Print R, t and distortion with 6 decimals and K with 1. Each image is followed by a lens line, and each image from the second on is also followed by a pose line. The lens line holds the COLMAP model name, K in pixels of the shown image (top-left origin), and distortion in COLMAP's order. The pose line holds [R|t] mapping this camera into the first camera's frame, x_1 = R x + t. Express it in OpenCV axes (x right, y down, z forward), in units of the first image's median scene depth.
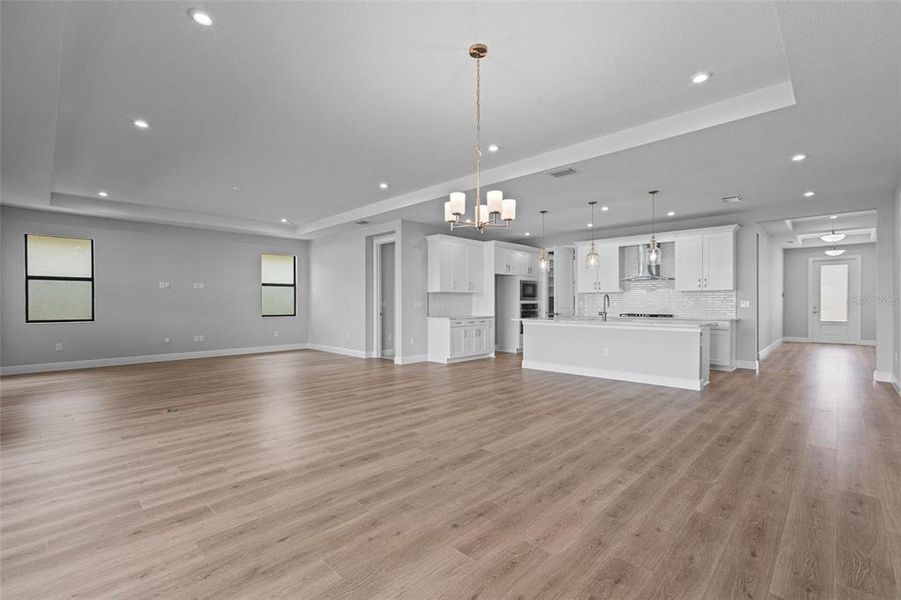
lens RADIAL K [[407.4, 0, 450.5], [0, 407.4, 300.0], [0, 0, 1]] dist [0.003370, 0.001176]
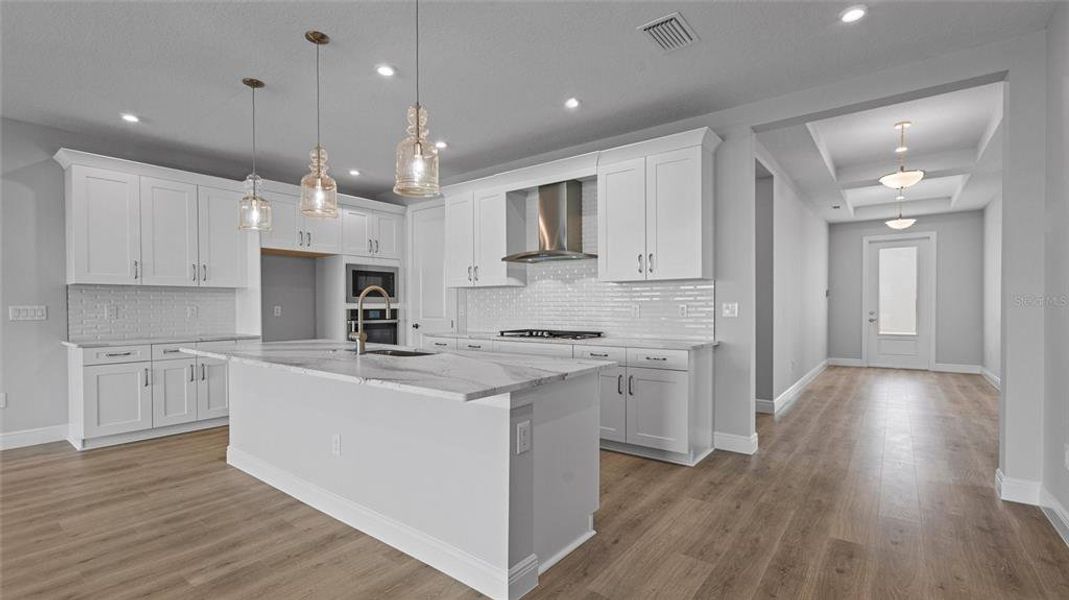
lens RADIAL K [[479.4, 0, 528.4], [0, 479.4, 305.7], [0, 0, 1]] dist [-0.012153, -0.000107]
pose [[0.994829, -0.002252, 0.101539, 0.391798], [0.001675, 0.999982, 0.005760, 0.001793], [-0.101550, -0.005560, 0.994815, 0.435353]]
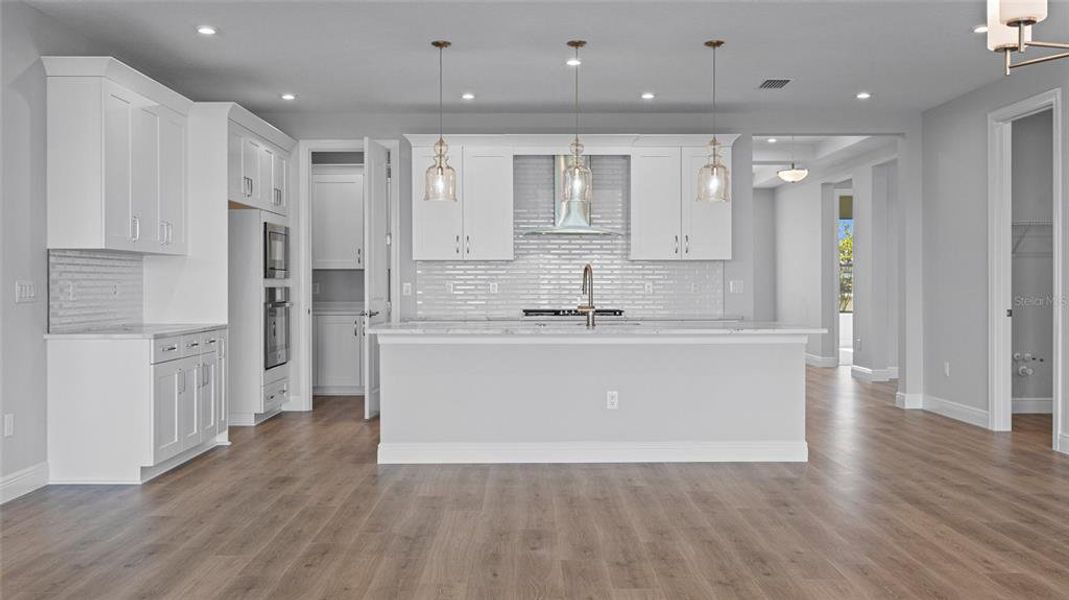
lens RADIAL K [[942.2, 0, 530.5], [0, 942.2, 278.5], [0, 0, 1]] dist [0.006972, 0.004870]
pose [[0.711332, 0.003664, 0.702846, -0.287186], [-0.003466, 0.999993, -0.001705, 0.002102], [-0.702847, -0.001223, 0.711340, 0.278248]]
